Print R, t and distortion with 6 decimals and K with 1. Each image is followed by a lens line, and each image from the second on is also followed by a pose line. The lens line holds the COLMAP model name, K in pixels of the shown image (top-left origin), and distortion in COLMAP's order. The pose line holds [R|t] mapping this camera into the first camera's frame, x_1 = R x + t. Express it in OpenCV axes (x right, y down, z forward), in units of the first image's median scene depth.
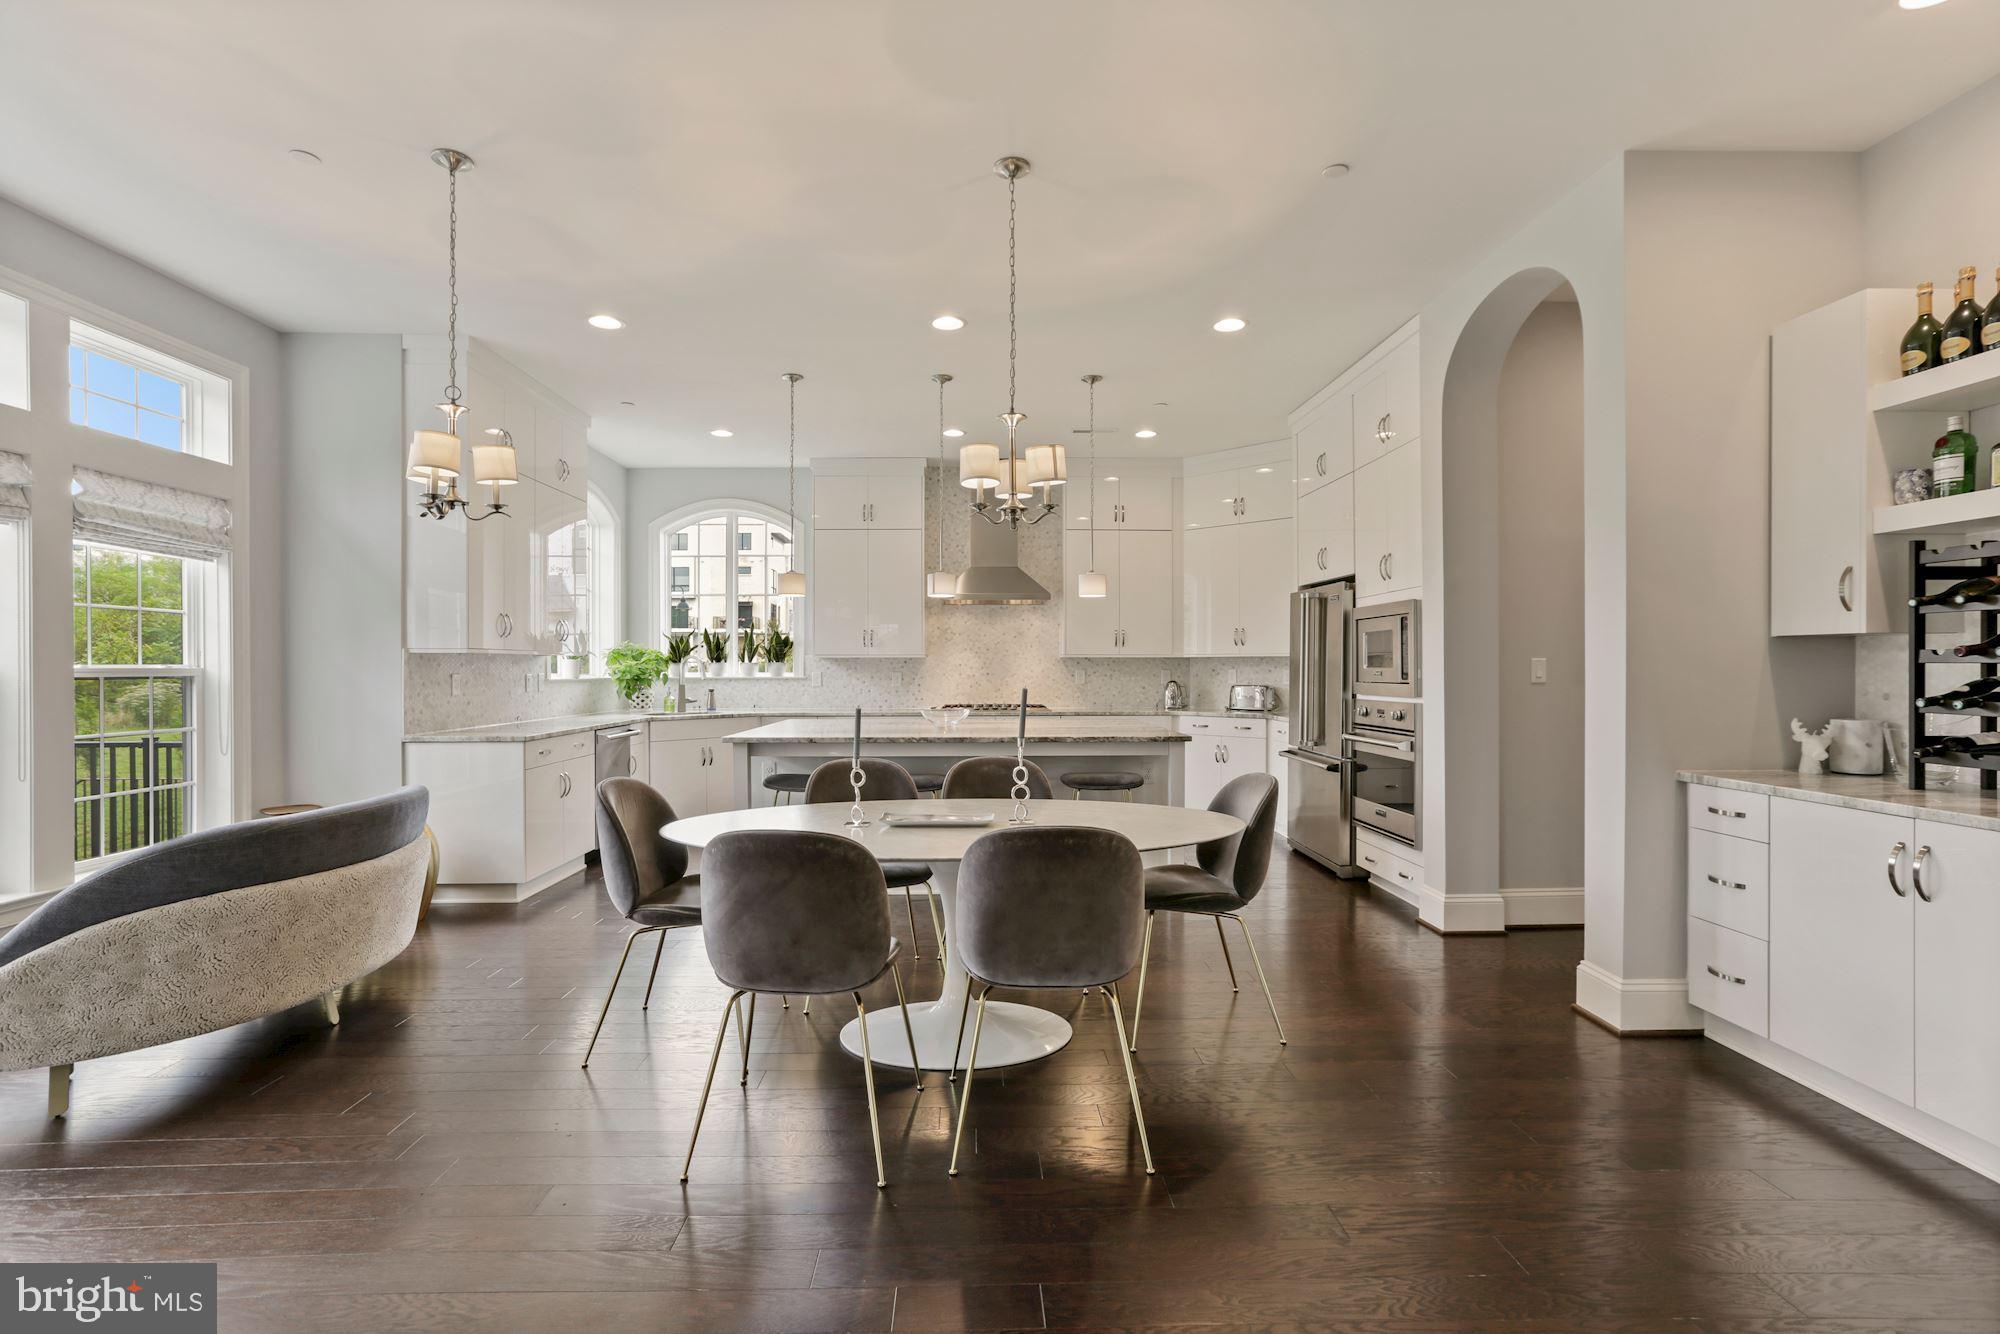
lens RADIAL K [[905.2, 0, 994.9], [0, 905.2, 677.5], [0, 0, 1]] dist [-0.035849, 0.024378]
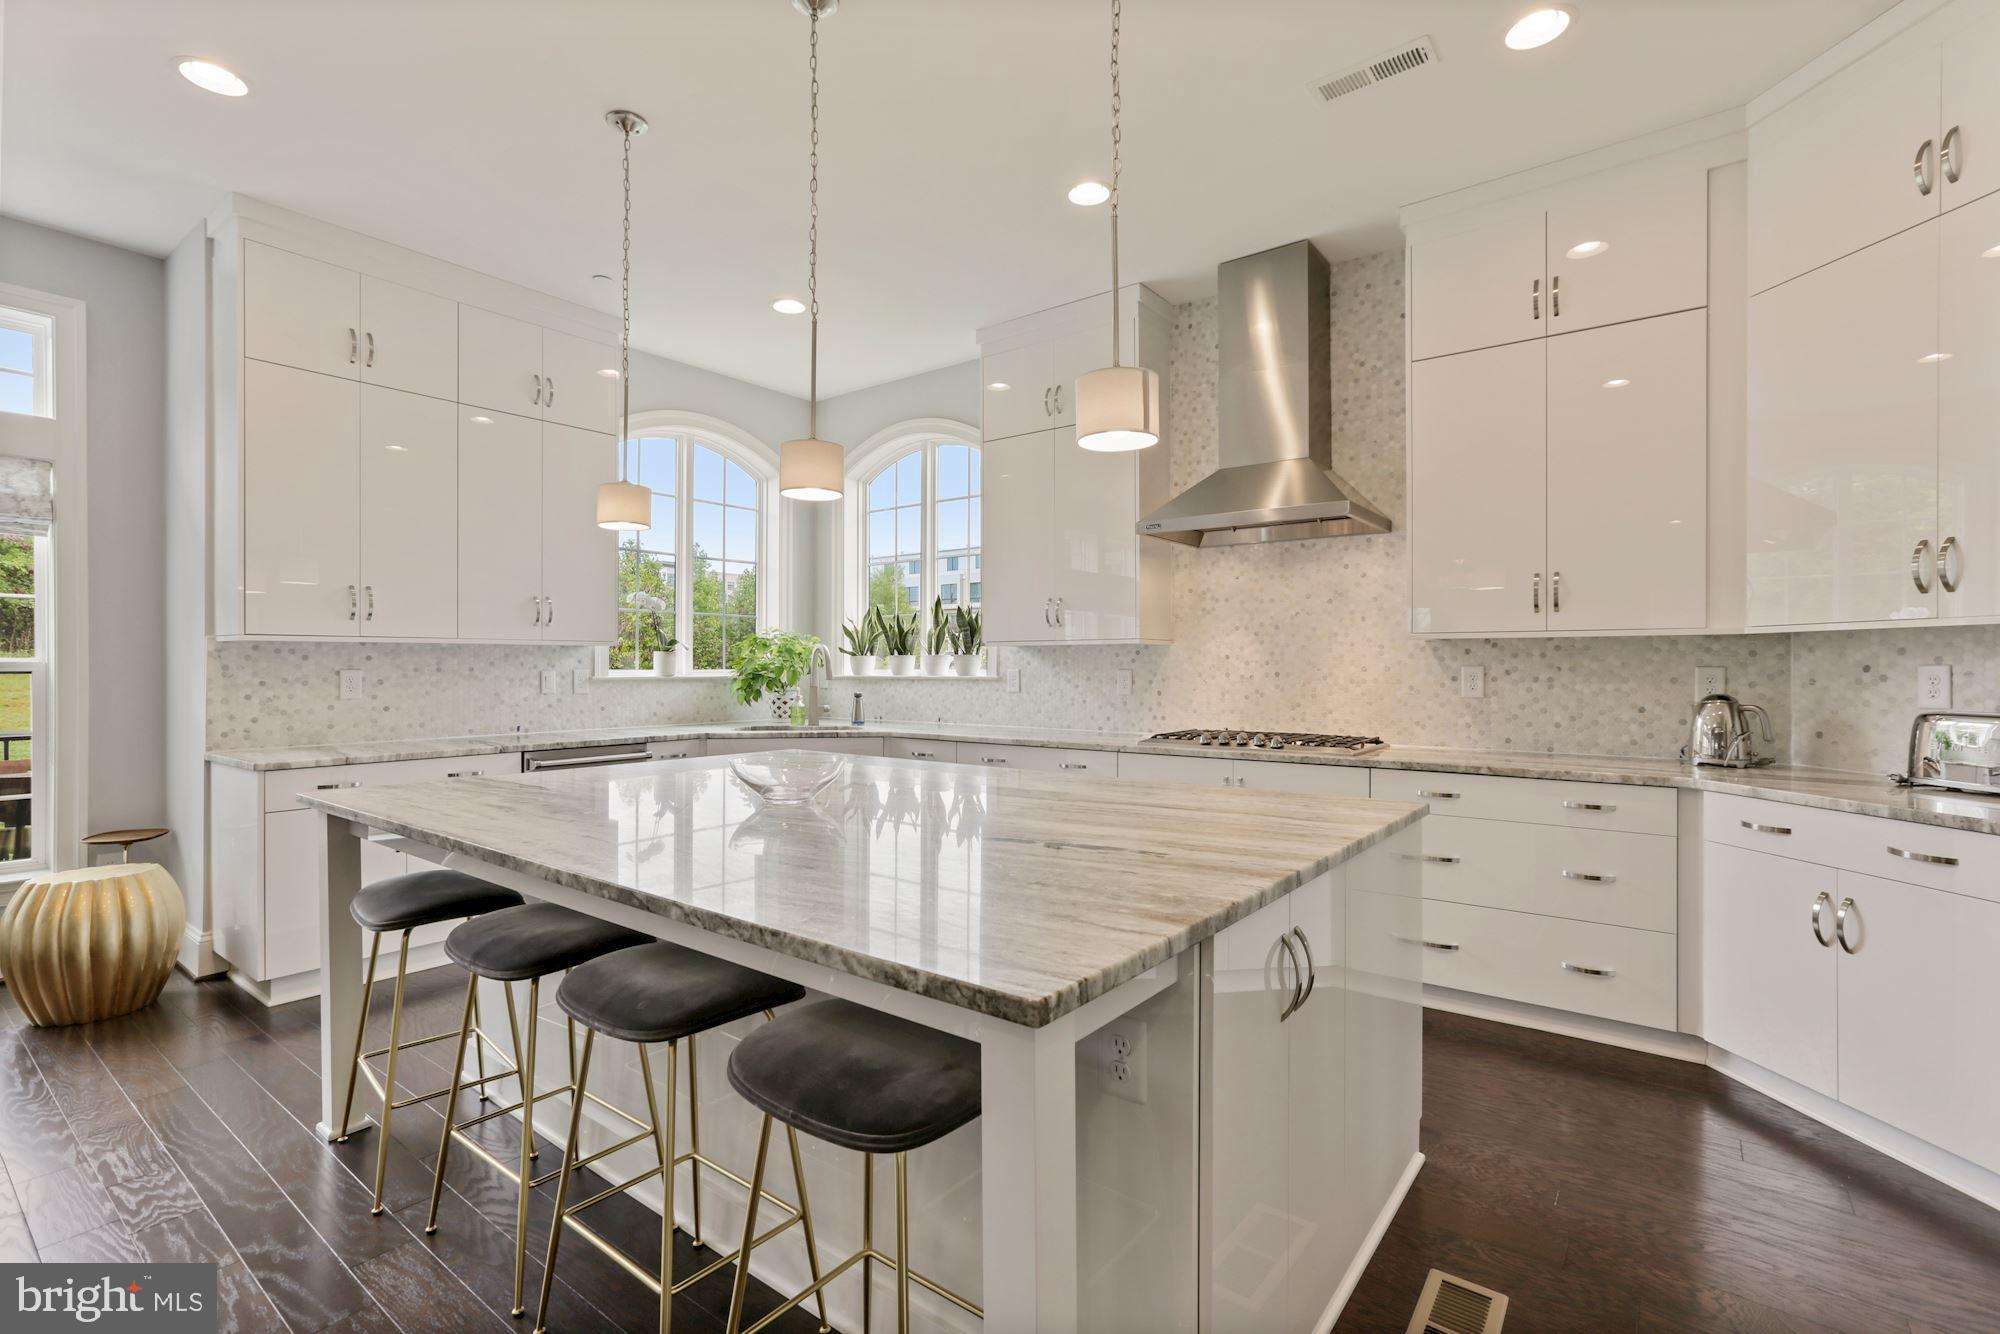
lens RADIAL K [[914.8, 0, 992.5], [0, 914.8, 665.1], [0, 0, 1]] dist [-0.038459, 0.026046]
pose [[0.774610, 0.001103, -0.632438, 0.284816], [-0.007247, 0.999948, -0.007132, -0.006140], [0.632397, 0.010108, 0.774578, 0.709638]]
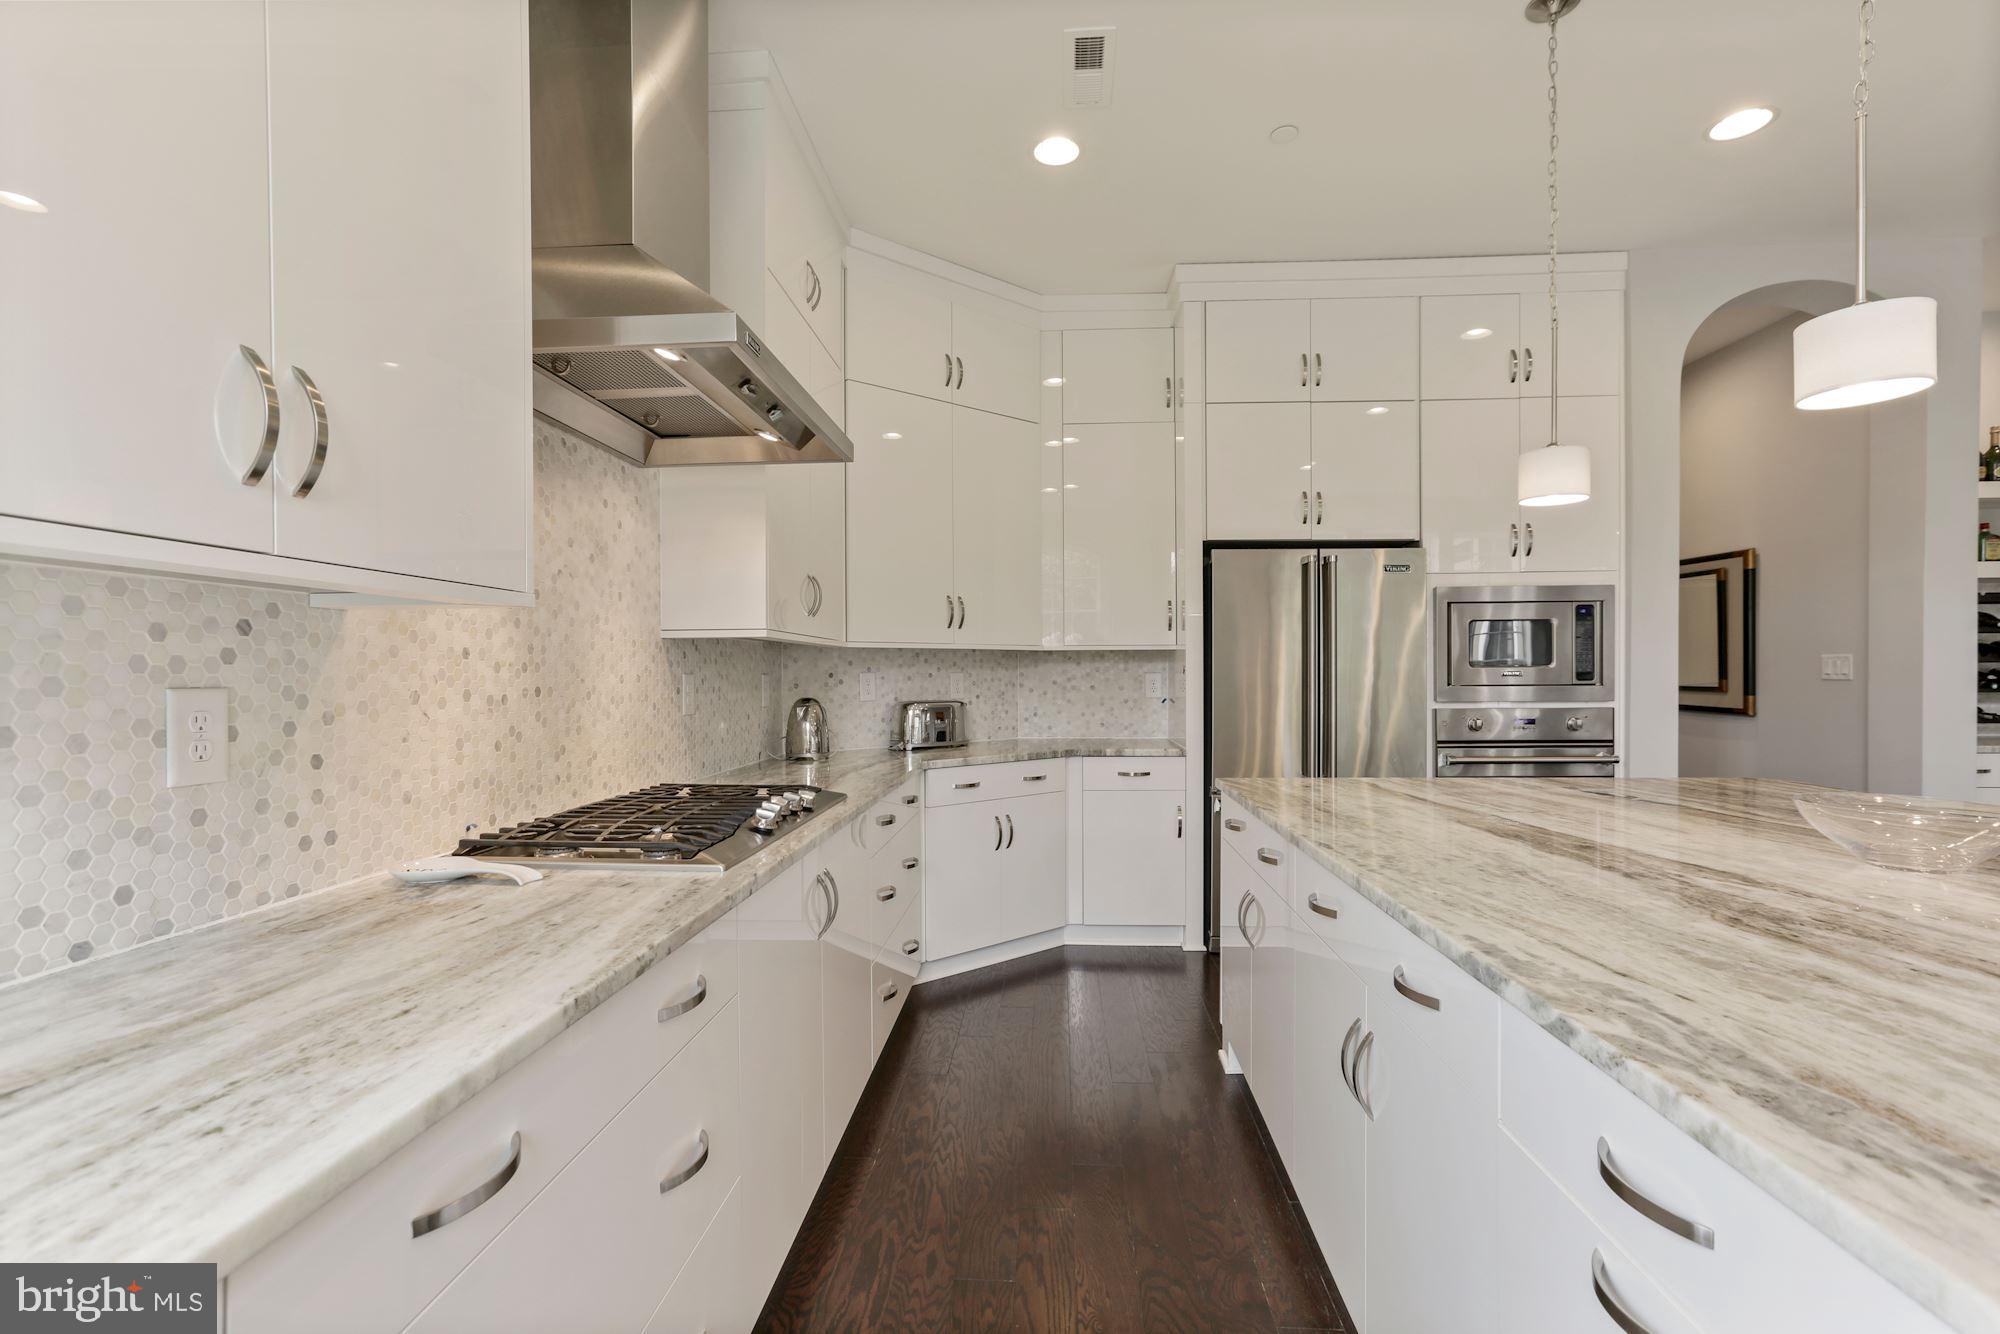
lens RADIAL K [[905.2, 0, 994.9], [0, 905.2, 677.5], [0, 0, 1]] dist [-0.035849, 0.024378]
pose [[0.097618, -0.003767, 0.995217, -0.352230], [0.015330, 0.999880, 0.002281, -0.009207], [-0.995106, 0.015034, 0.097665, 1.228224]]
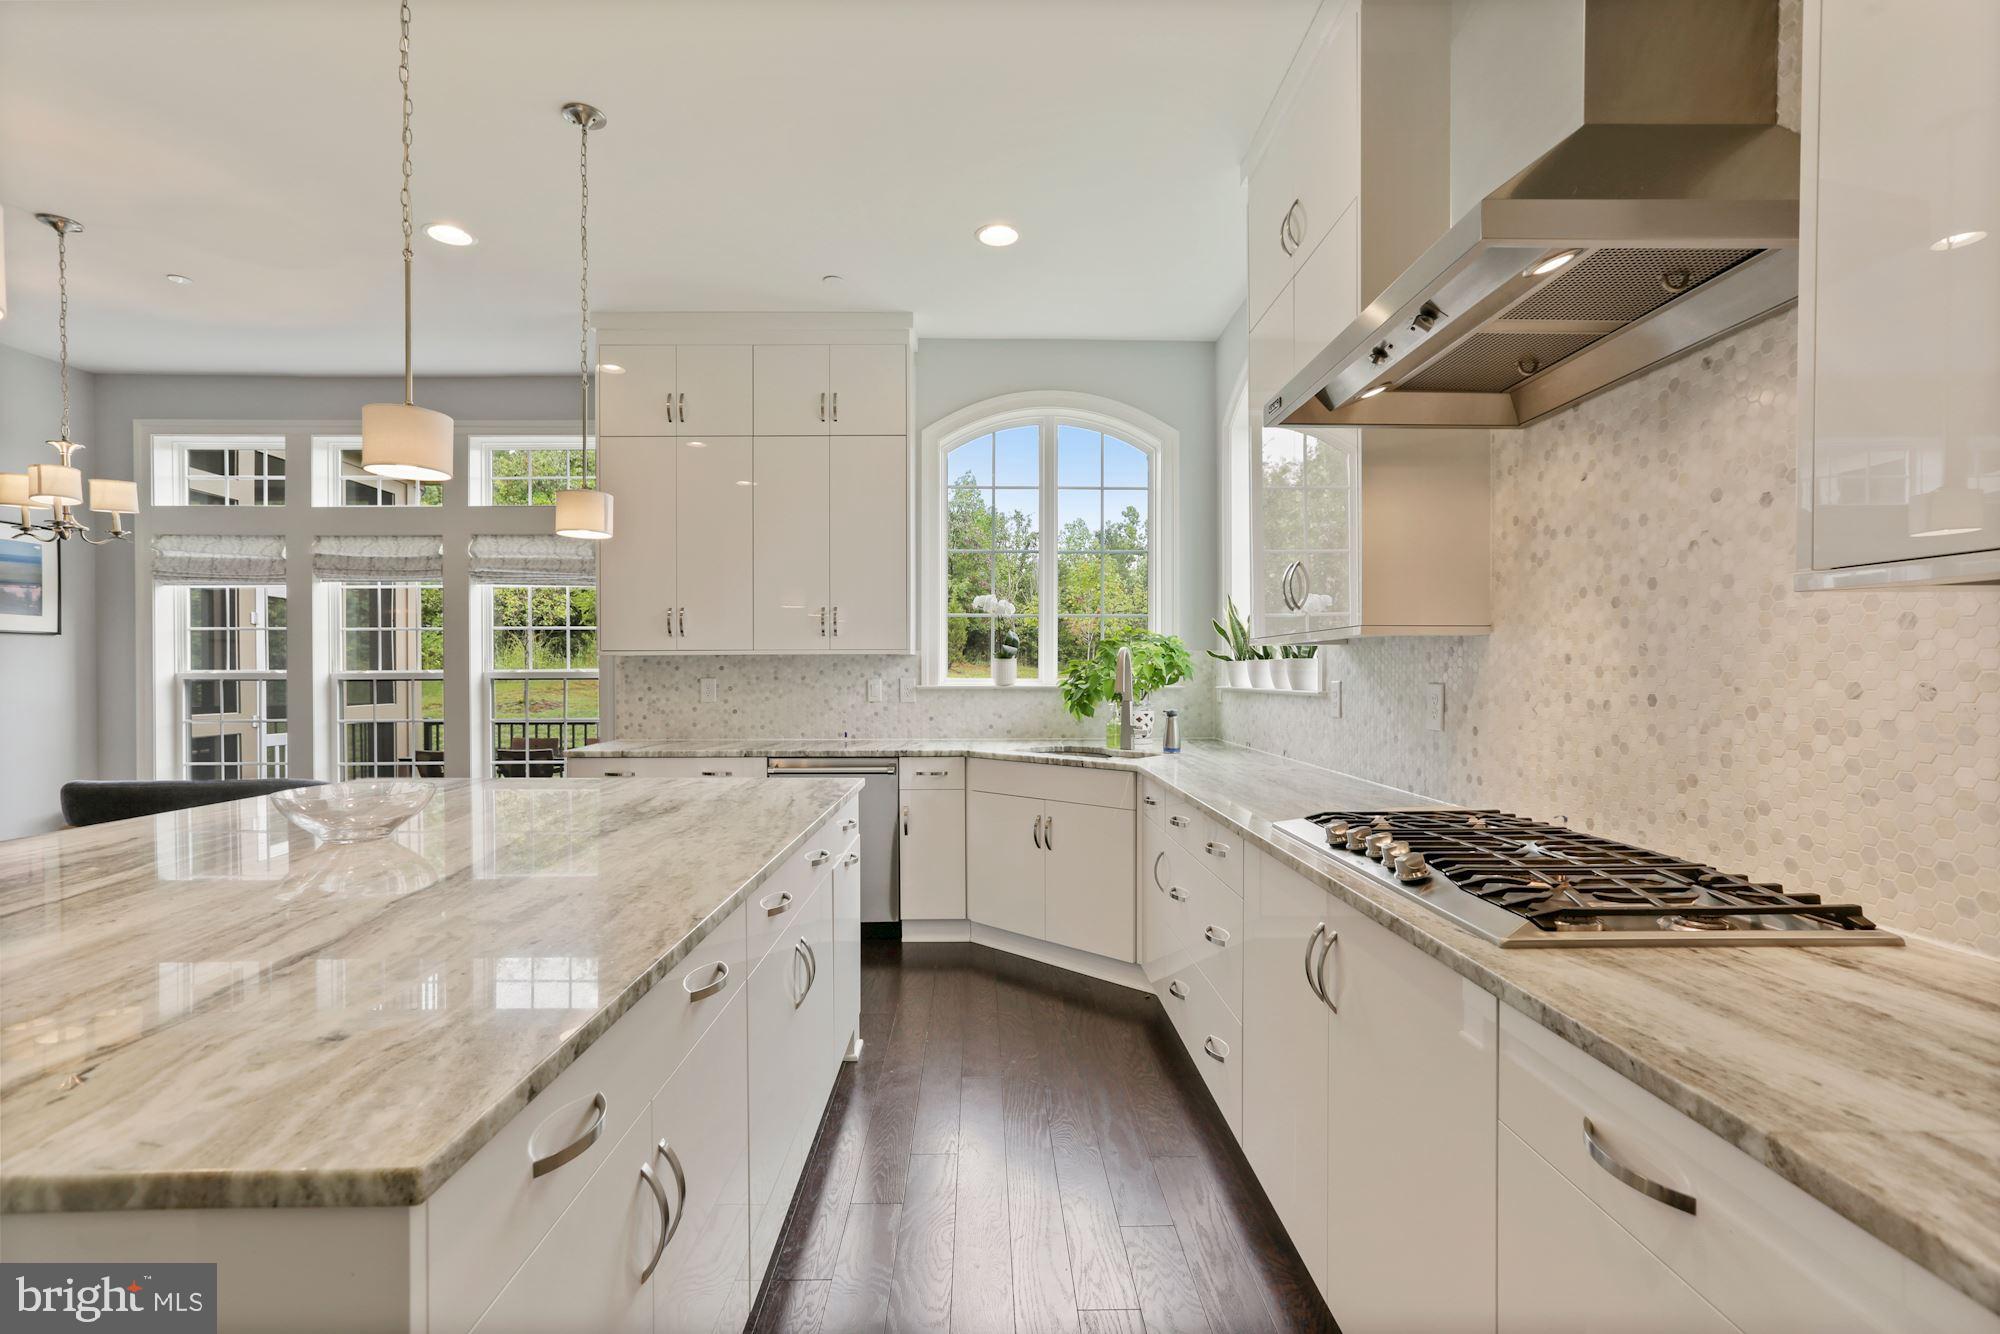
lens RADIAL K [[905.2, 0, 994.9], [0, 905.2, 677.5], [0, 0, 1]] dist [-0.035849, 0.024378]
pose [[-0.010925, 0.007571, -0.999912, 0.291611], [-0.009060, 0.999930, 0.007671, -0.013423], [0.999899, 0.009143, -0.010856, 1.228694]]
